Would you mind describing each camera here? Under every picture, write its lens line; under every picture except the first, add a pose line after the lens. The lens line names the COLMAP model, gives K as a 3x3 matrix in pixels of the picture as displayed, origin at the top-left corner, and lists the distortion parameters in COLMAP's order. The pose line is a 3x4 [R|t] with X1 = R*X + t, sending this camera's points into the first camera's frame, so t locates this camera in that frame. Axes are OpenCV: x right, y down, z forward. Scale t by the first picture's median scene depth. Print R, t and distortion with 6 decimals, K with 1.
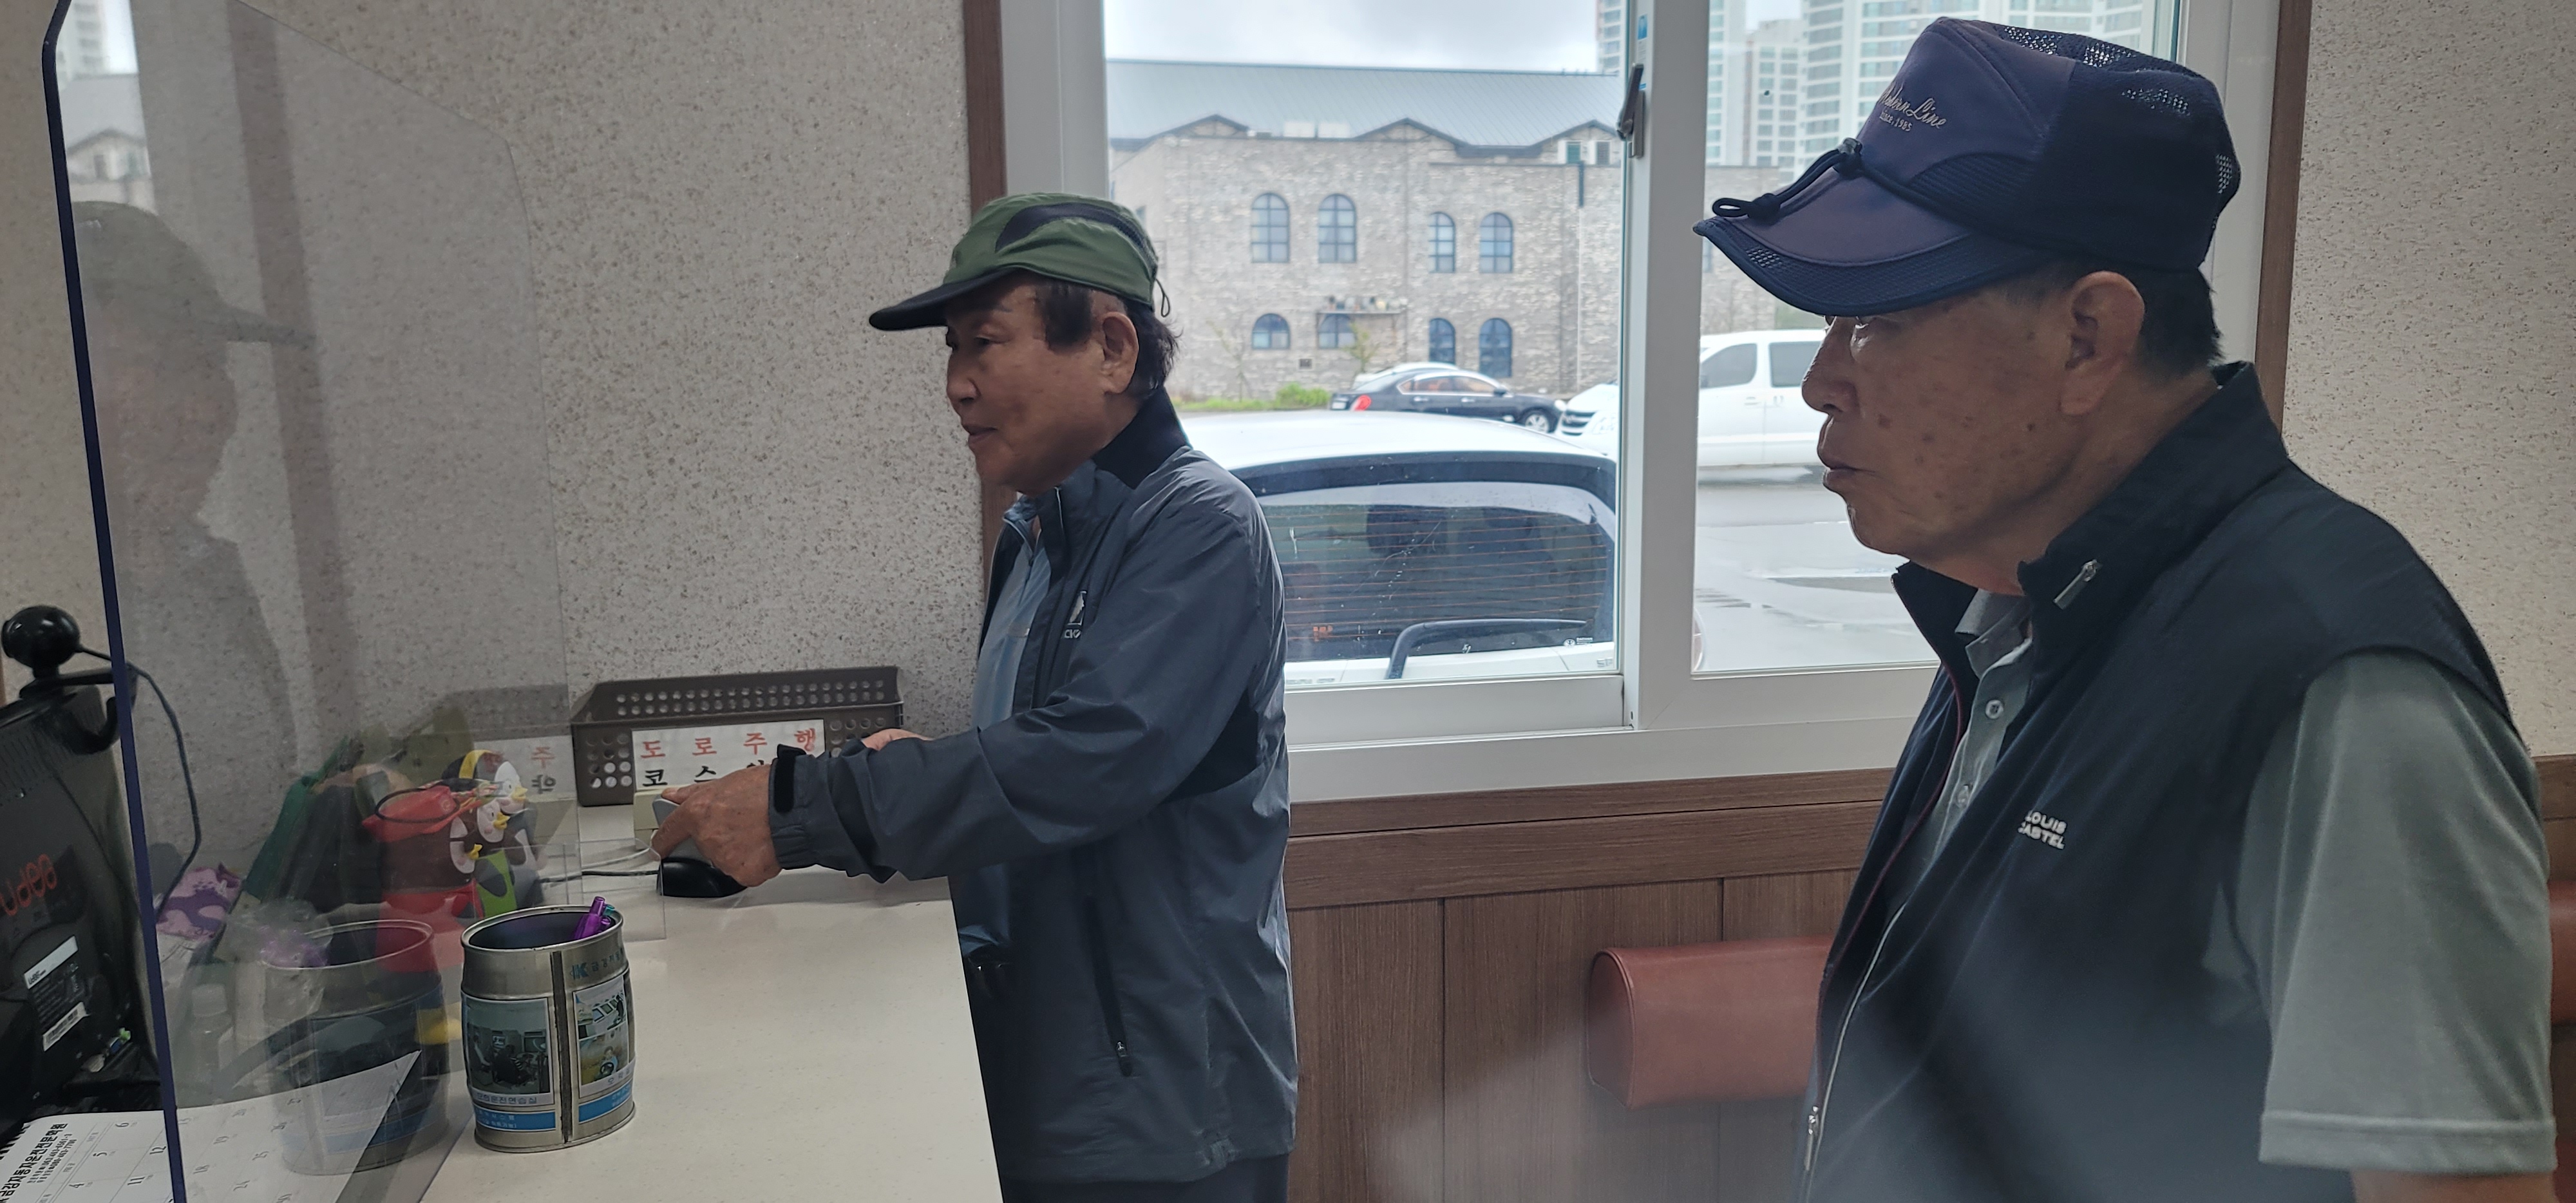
lens RADIAL K [[1847.1, 0, 1288.0], [0, 1847.1, 601.5], [0, 0, 1]] dist [0.054355, -0.005382]
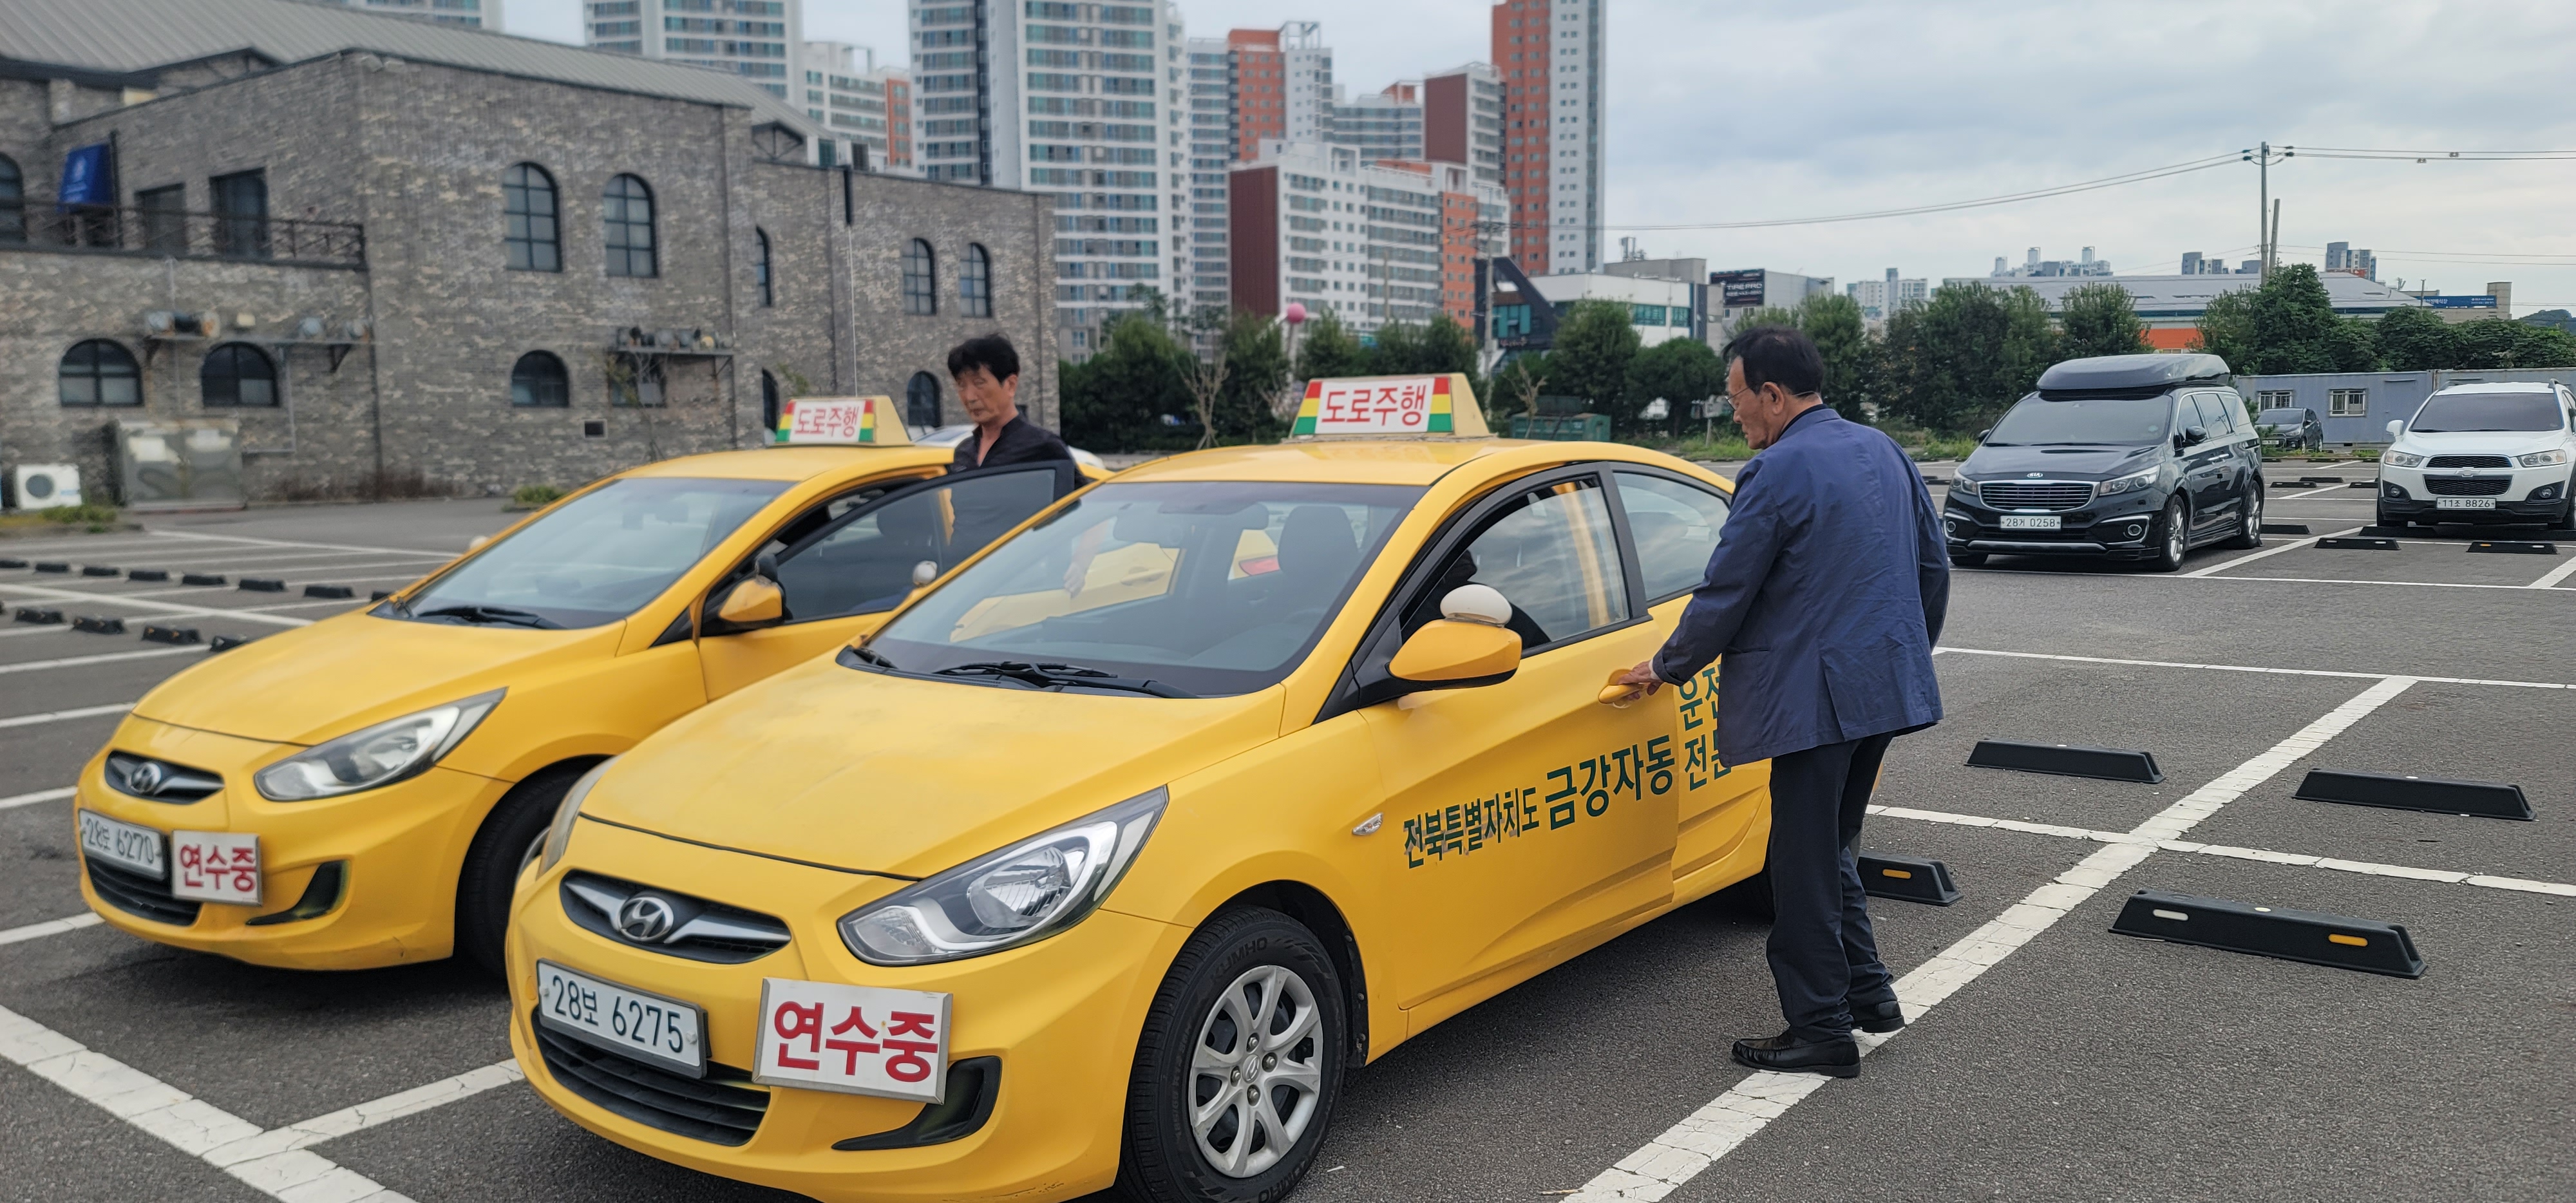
lens RADIAL K [[1873.1, 0, 1288.0], [0, 1873.1, 601.5], [0, 0, 1]] dist [0.011582, 0.000017]
pose [[0.781410, -0.059940, 0.621132, -1.467086], [0.085534, 0.996269, -0.011463, -0.277564], [-0.618128, 0.062085, 0.783622, 2.333122]]
